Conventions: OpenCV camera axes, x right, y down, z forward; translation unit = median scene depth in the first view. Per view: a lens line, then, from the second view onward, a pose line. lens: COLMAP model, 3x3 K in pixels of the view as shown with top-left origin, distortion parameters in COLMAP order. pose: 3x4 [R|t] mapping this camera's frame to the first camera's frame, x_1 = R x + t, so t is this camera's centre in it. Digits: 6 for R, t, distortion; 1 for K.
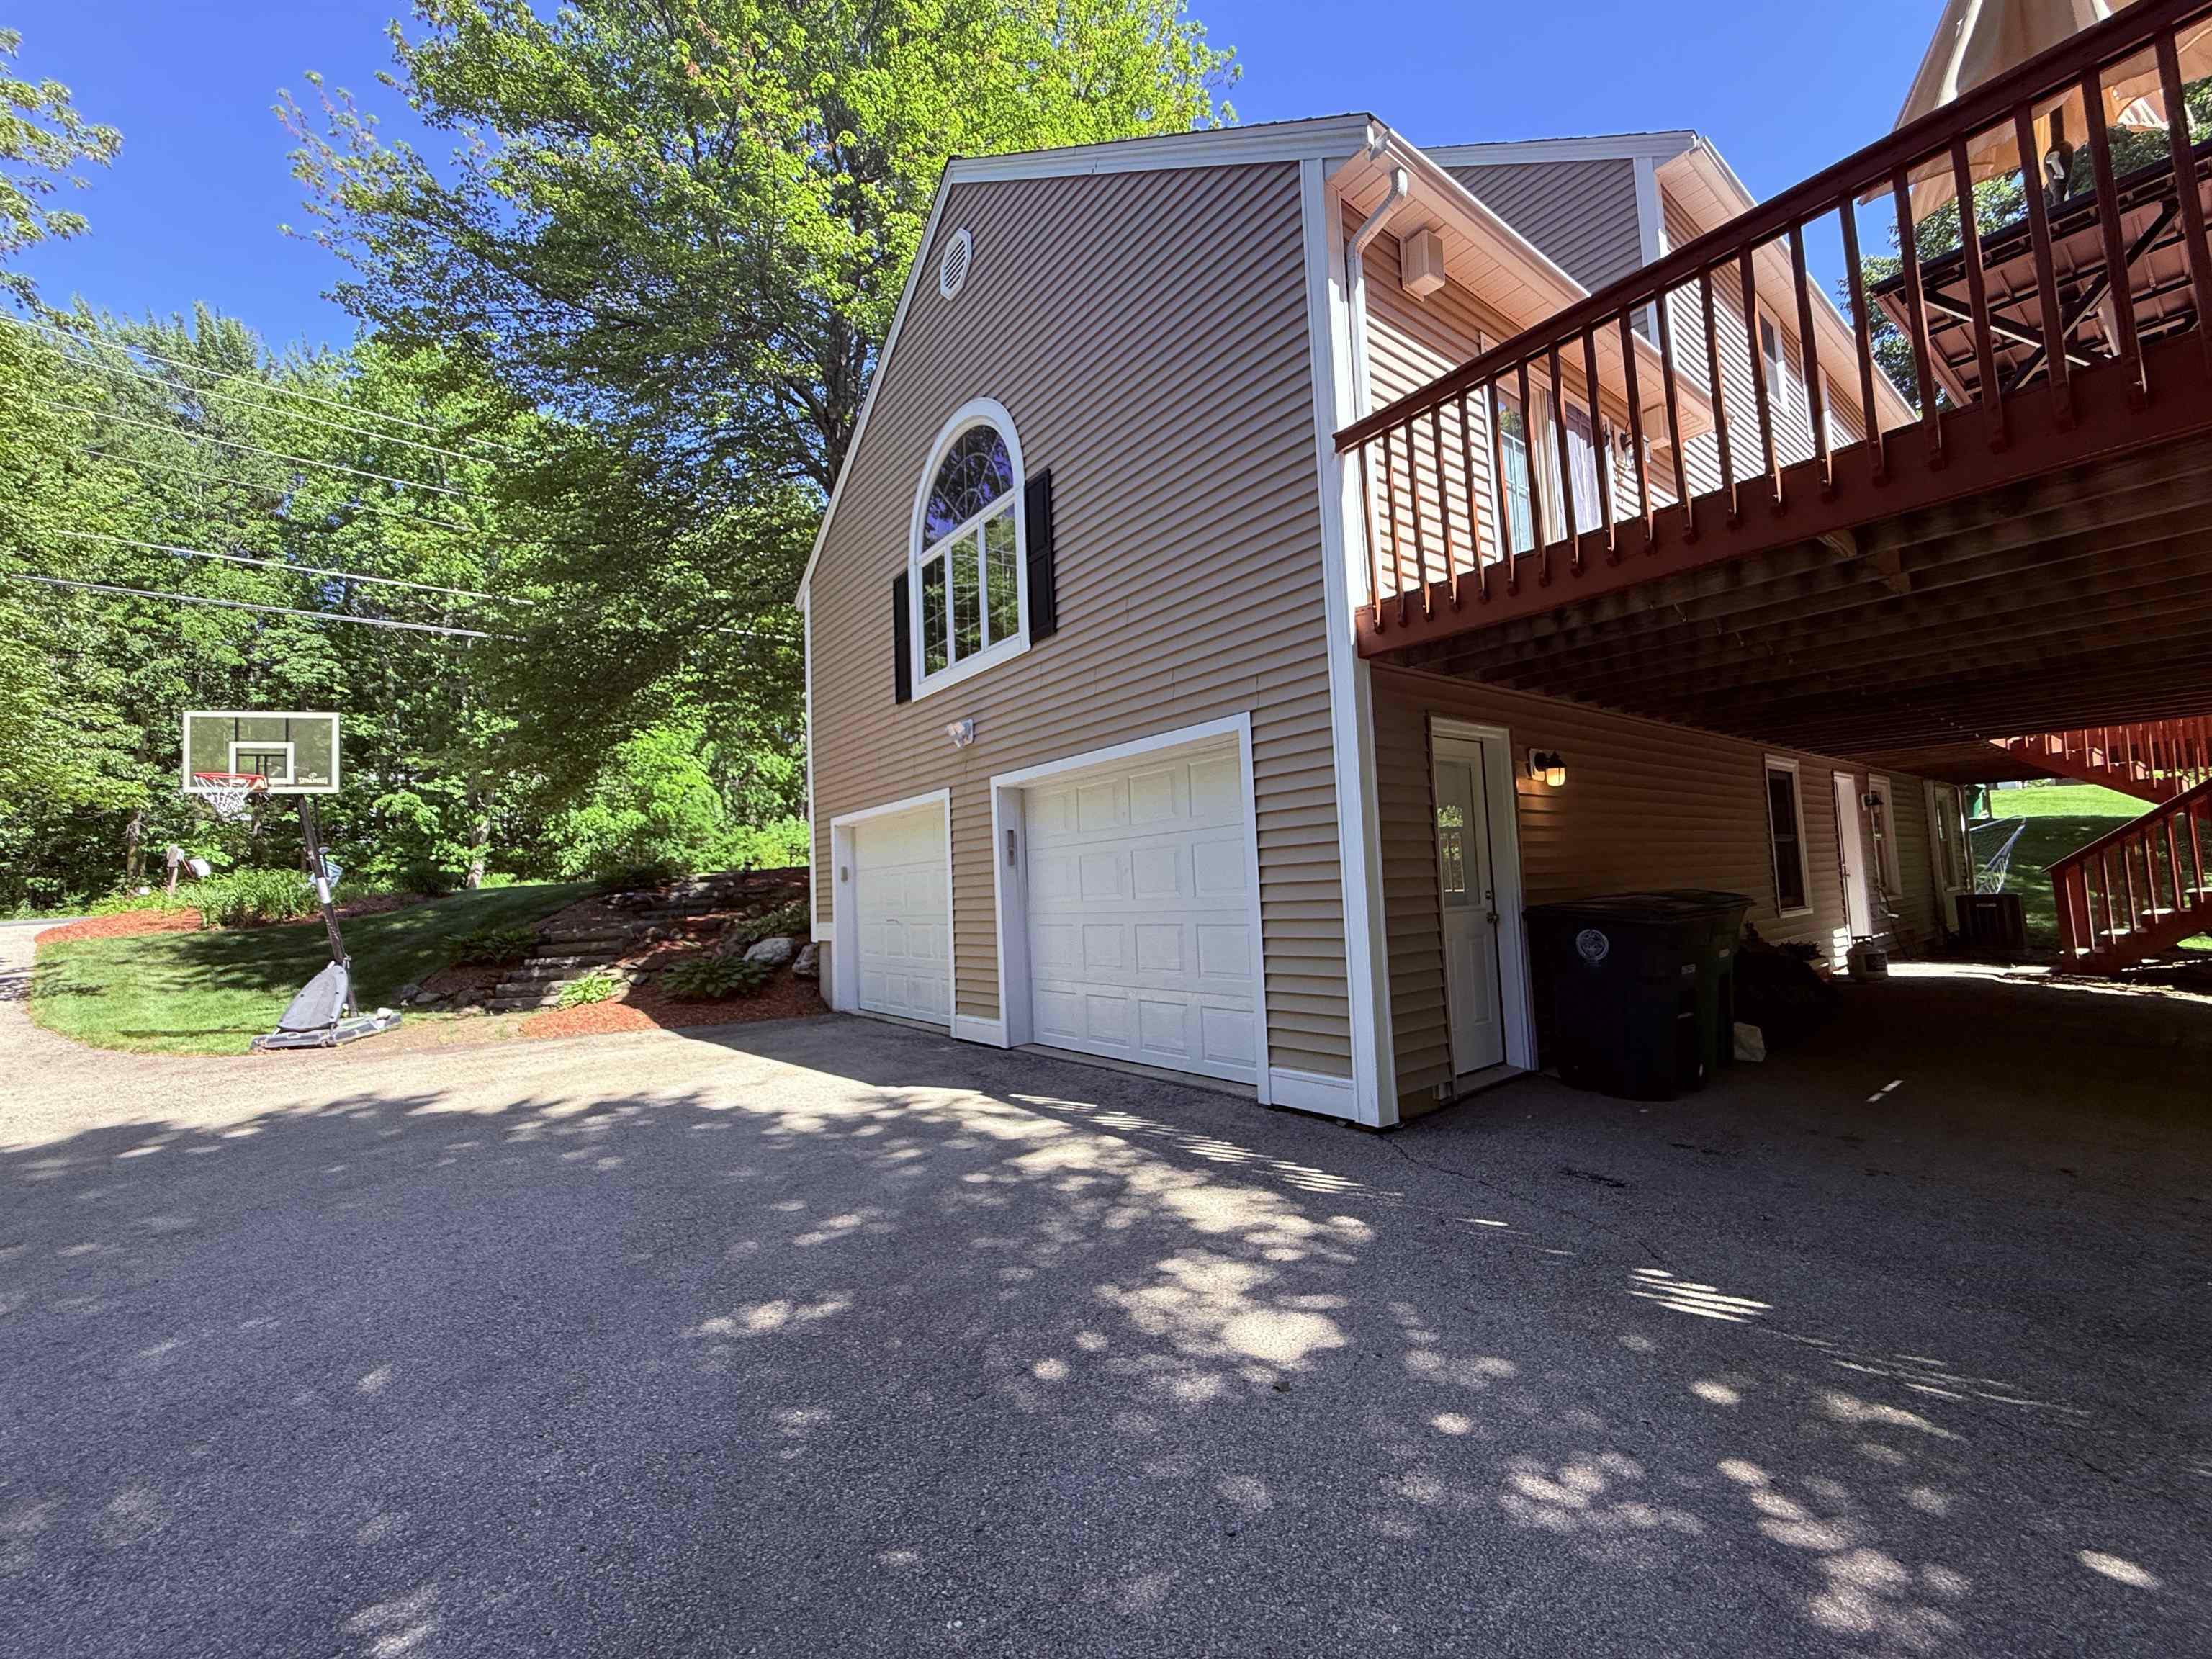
lens RADIAL K [[881.9, 0, 1101.8], [0, 881.9, 828.4], [0, 0, 1]] dist [-0.000747, 0.000578]
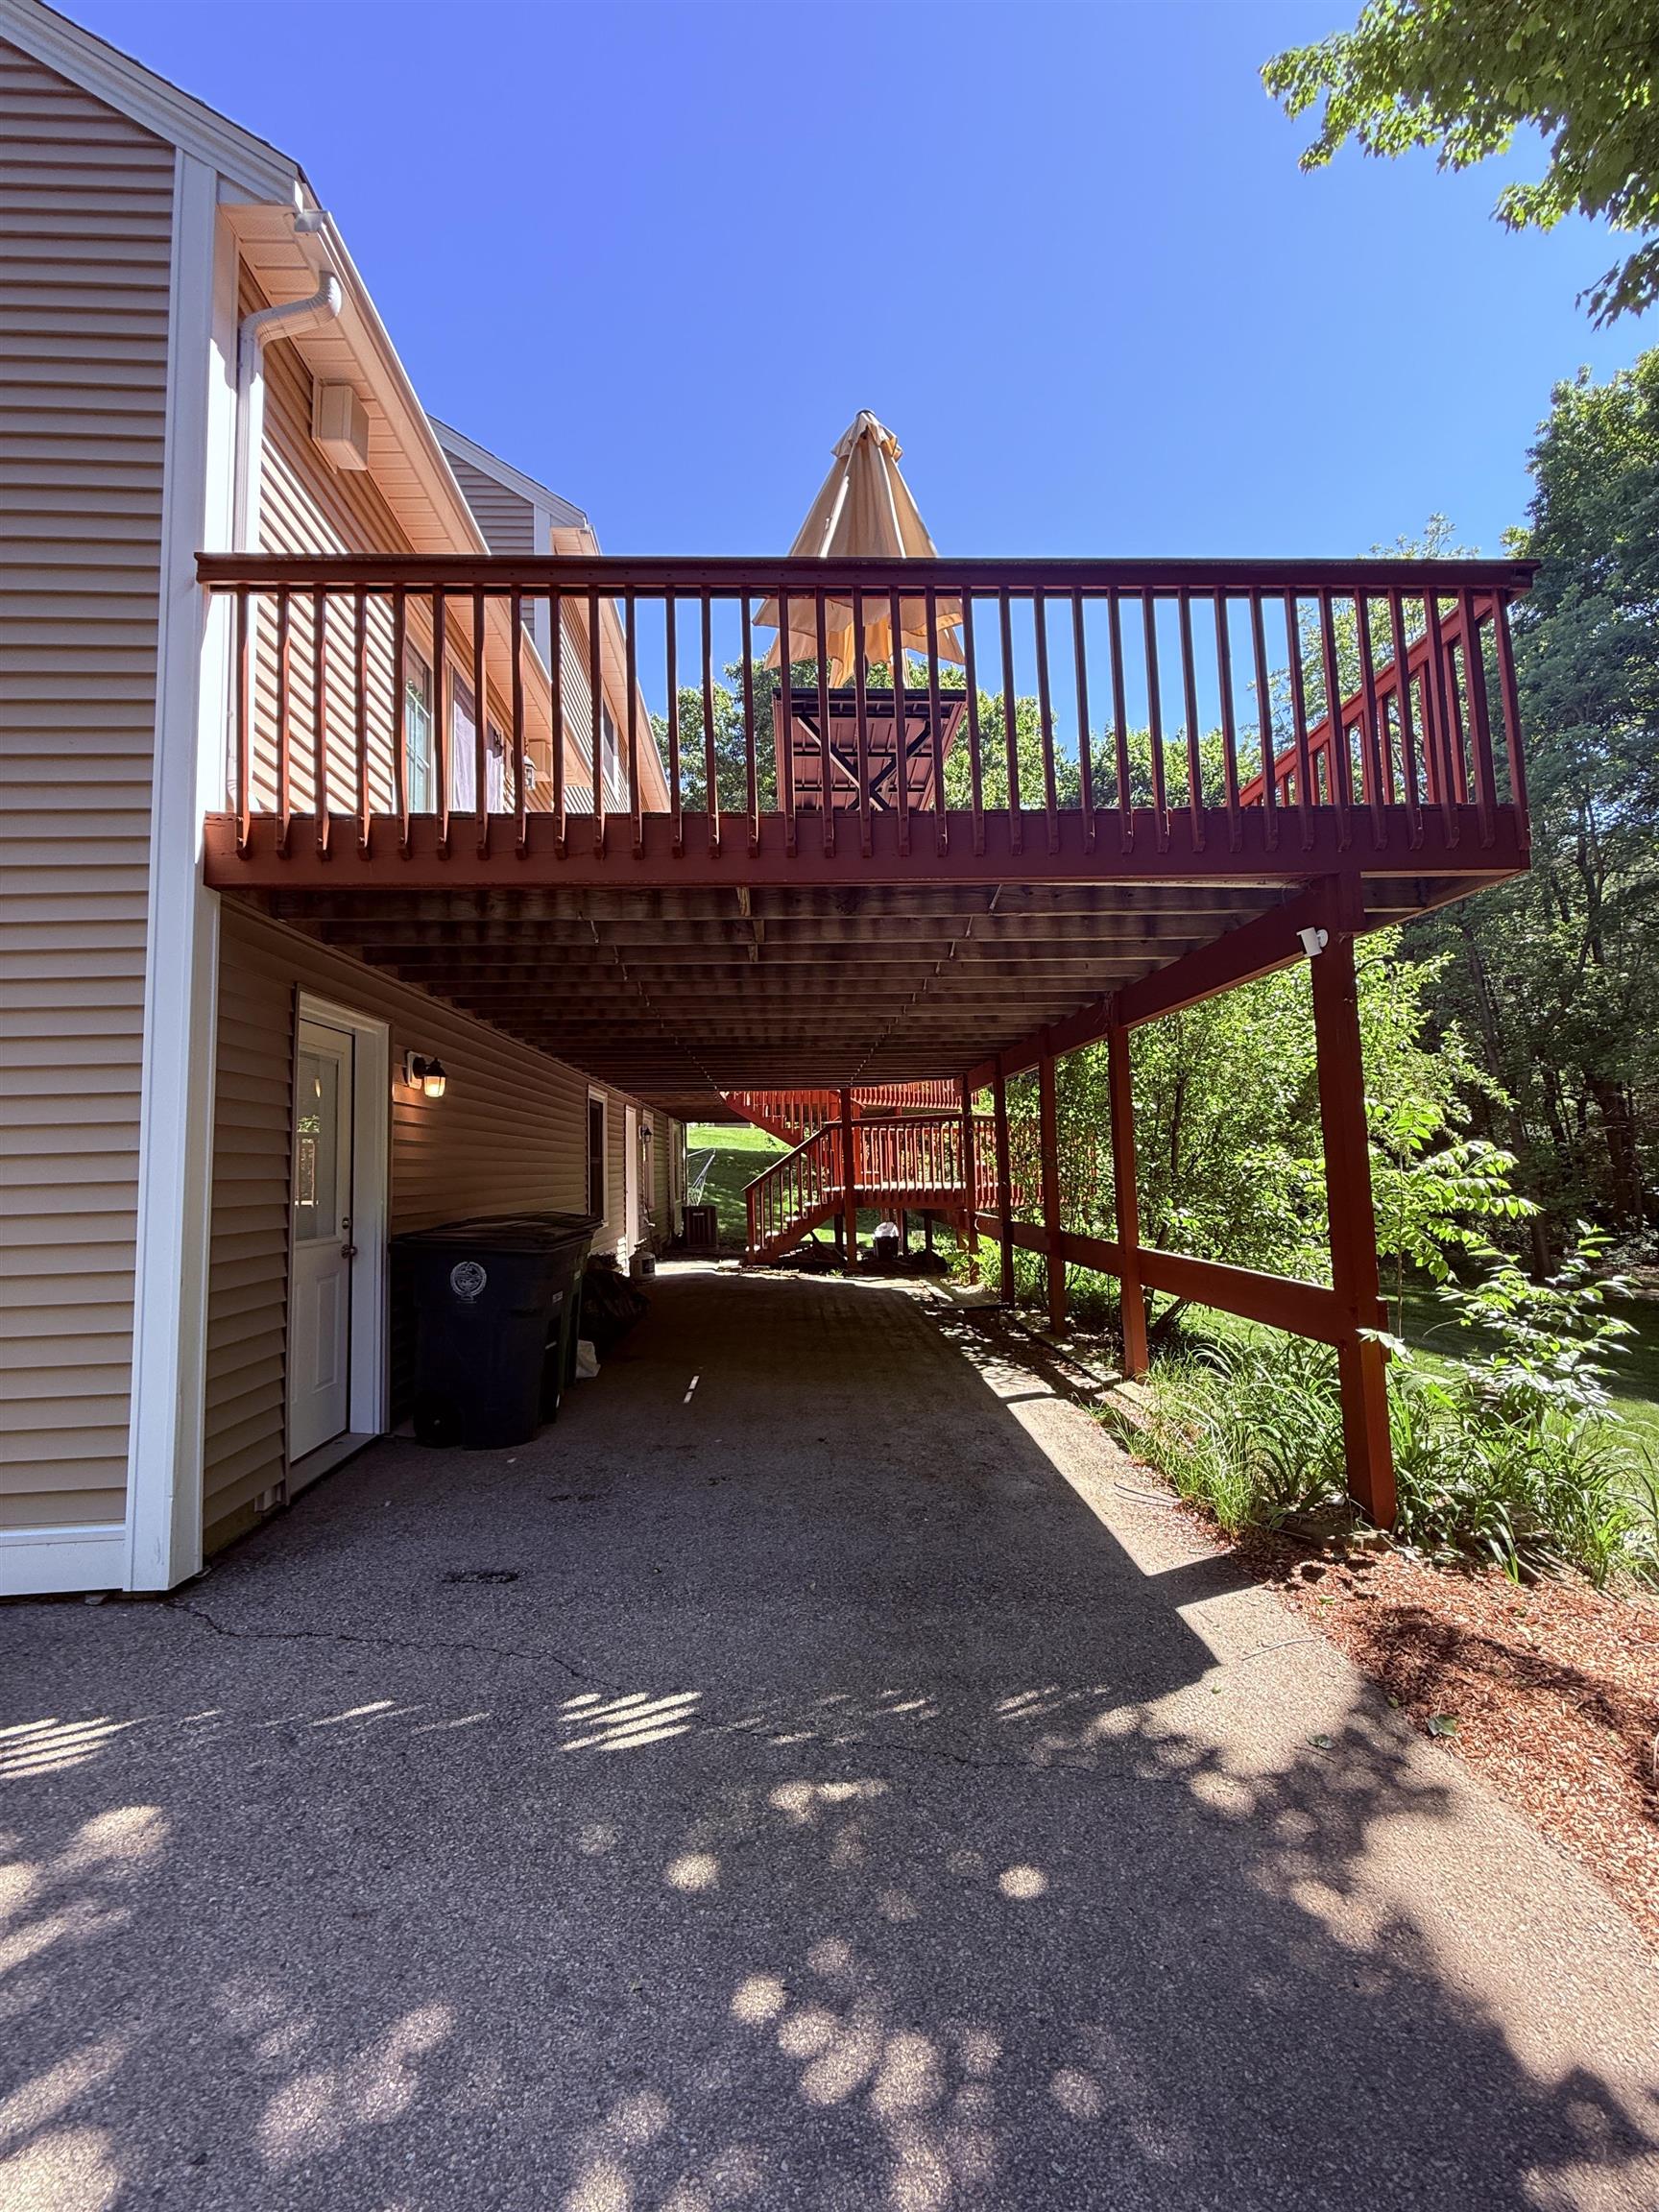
lens RADIAL K [[881.9, 0, 834.8], [0, 881.9, 1098.2], [0, 0, 1]] dist [-0.000747, 0.000578]
pose [[0.565239, 0.091061, 0.819886, 0.022020], [-0.054444, 0.995840, -0.073069, -0.005034], [-0.823128, -0.003337, 0.567845, 0.210854]]
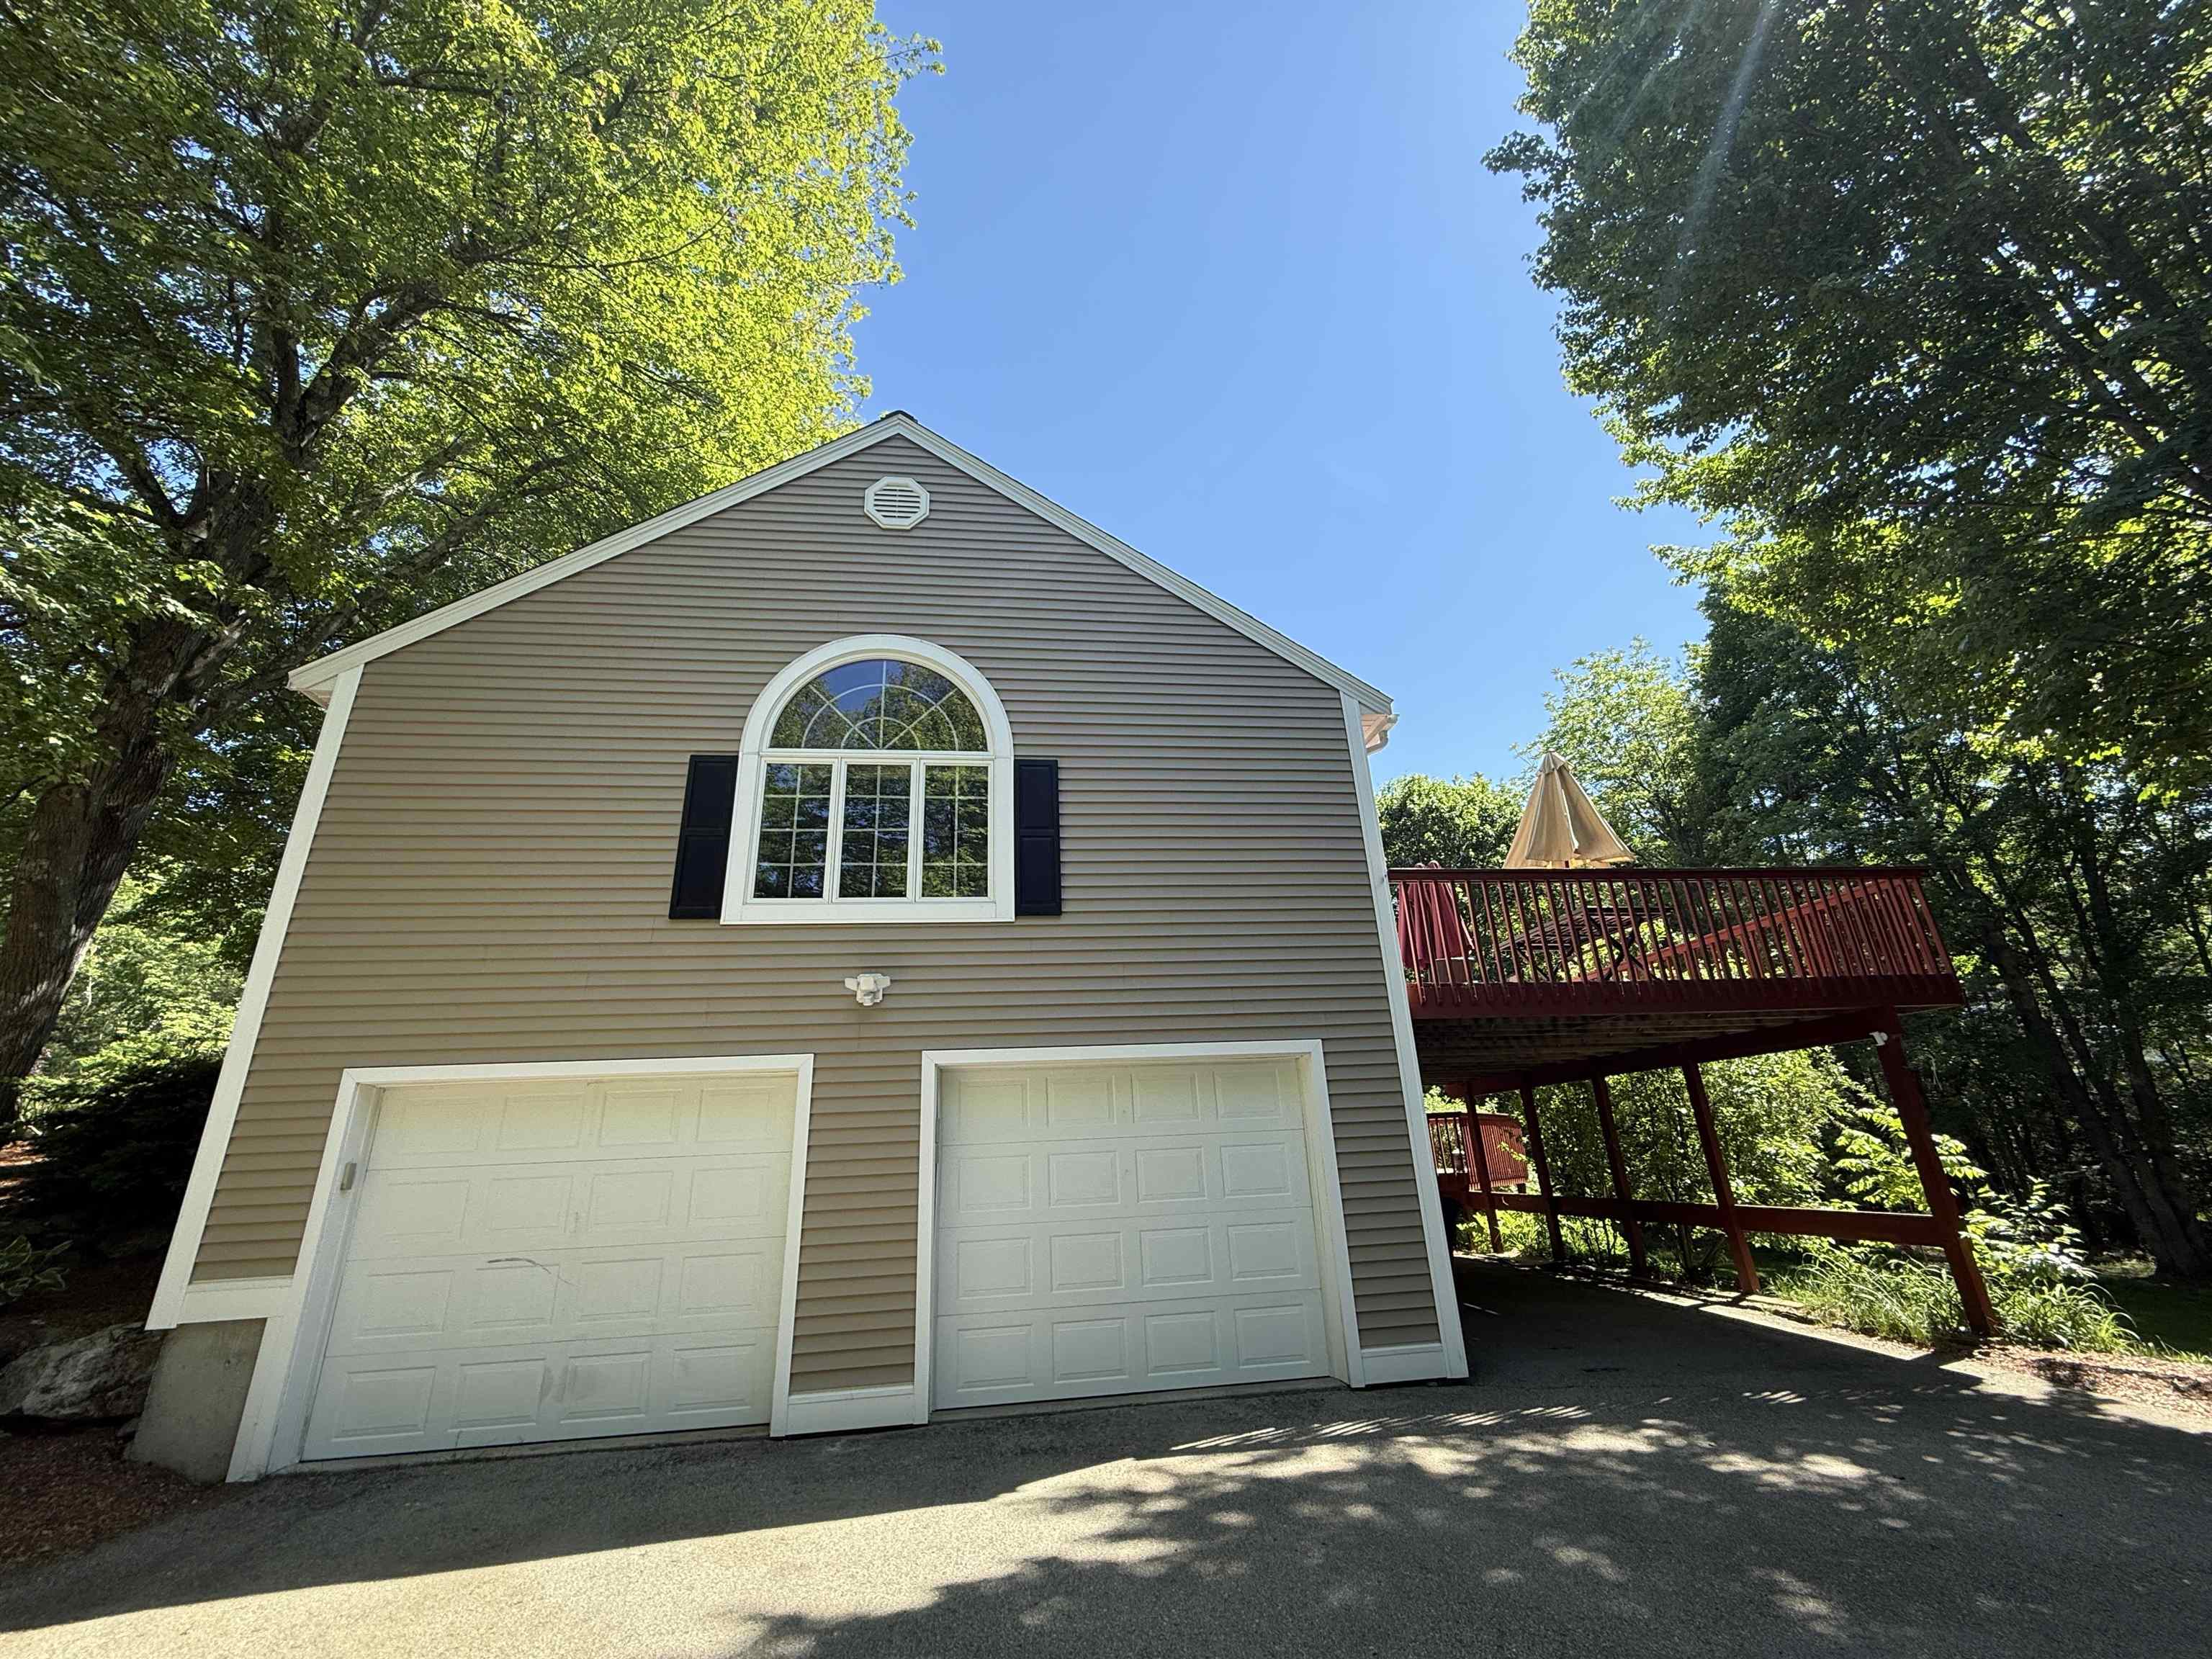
lens RADIAL K [[869.8, 0, 1110.0], [0, 869.8, 835.7], [0, 0, 1]] dist [-0.001874, -0.000082]
pose [[0.508499, 0.319808, 0.799470, -1.239216], [-0.042176, 0.936605, -0.347839, 0.049032], [-0.860029, 0.143157, 0.489751, 0.680941]]
